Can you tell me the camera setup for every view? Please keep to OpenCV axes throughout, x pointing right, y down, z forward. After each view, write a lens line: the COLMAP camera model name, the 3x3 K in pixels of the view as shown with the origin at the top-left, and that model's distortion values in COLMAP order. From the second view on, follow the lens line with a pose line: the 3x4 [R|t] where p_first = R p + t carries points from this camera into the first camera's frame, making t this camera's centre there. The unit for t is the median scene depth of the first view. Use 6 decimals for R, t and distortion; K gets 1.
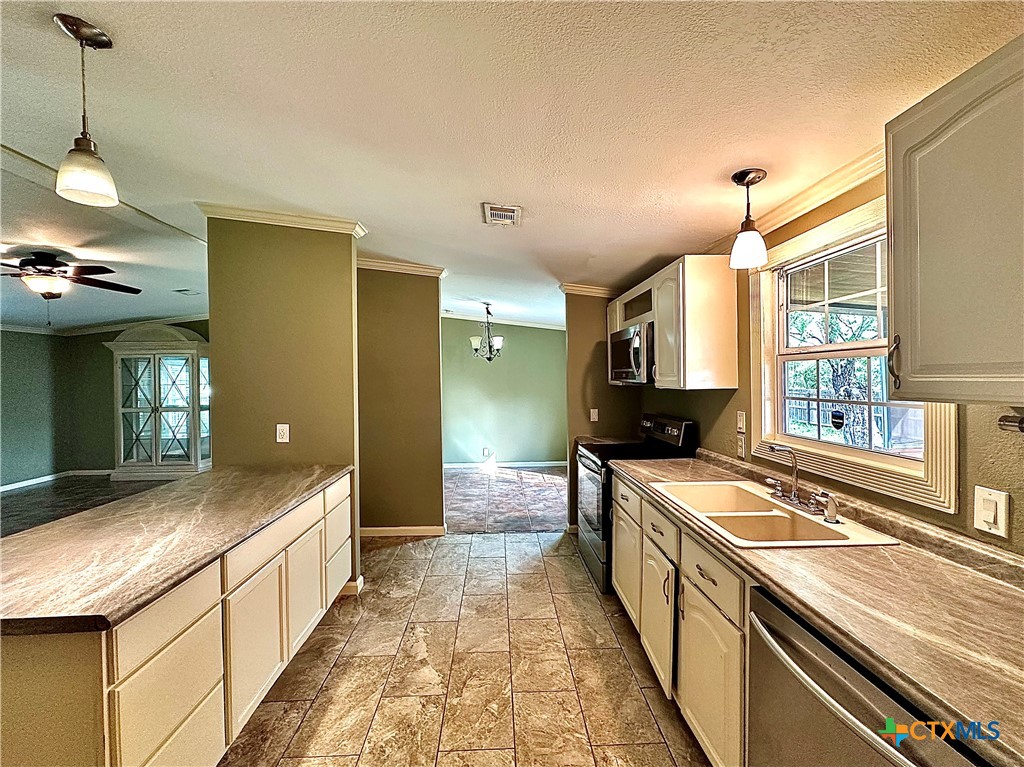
lens RADIAL K [[406.3, 0, 500.7], [0, 406.3, 381.2], [0, 0, 1]] dist [-0.003095, 0.000641]
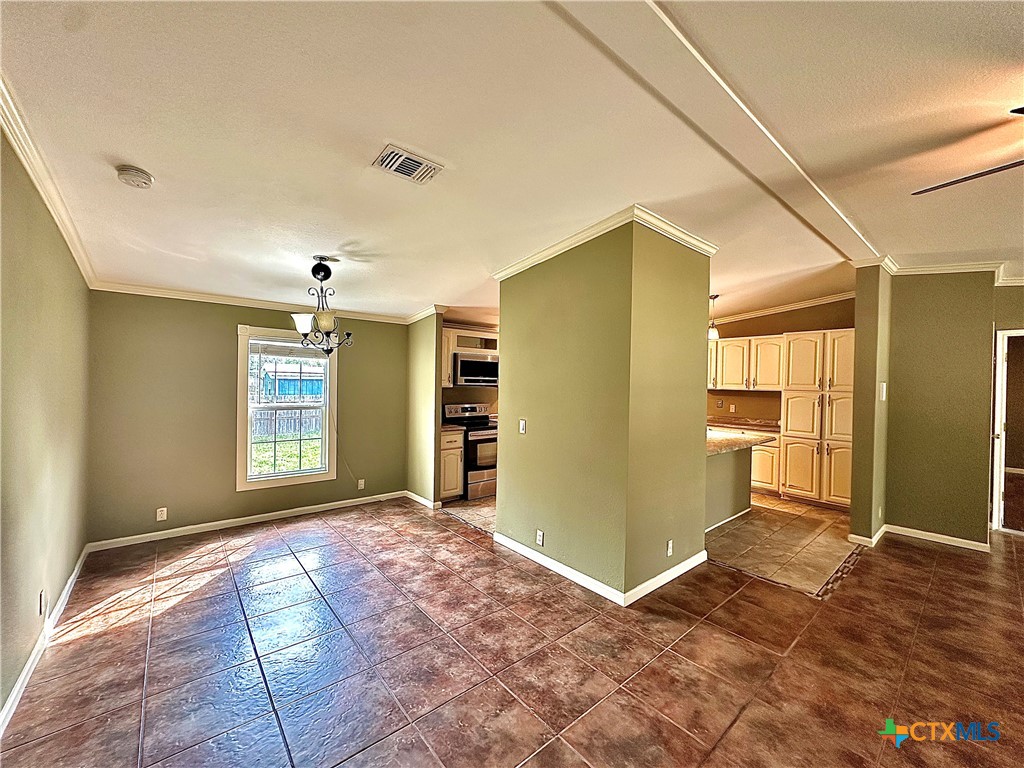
lens RADIAL K [[406.3, 0, 511.6], [0, 406.3, 383.3], [0, 0, 1]] dist [-0.003095, 0.000641]
pose [[-0.603525, -0.006916, 0.797314, -1.530147], [-0.005516, 0.999975, 0.004498, -0.017255], [-0.797325, -0.001684, -0.603547, 2.535459]]
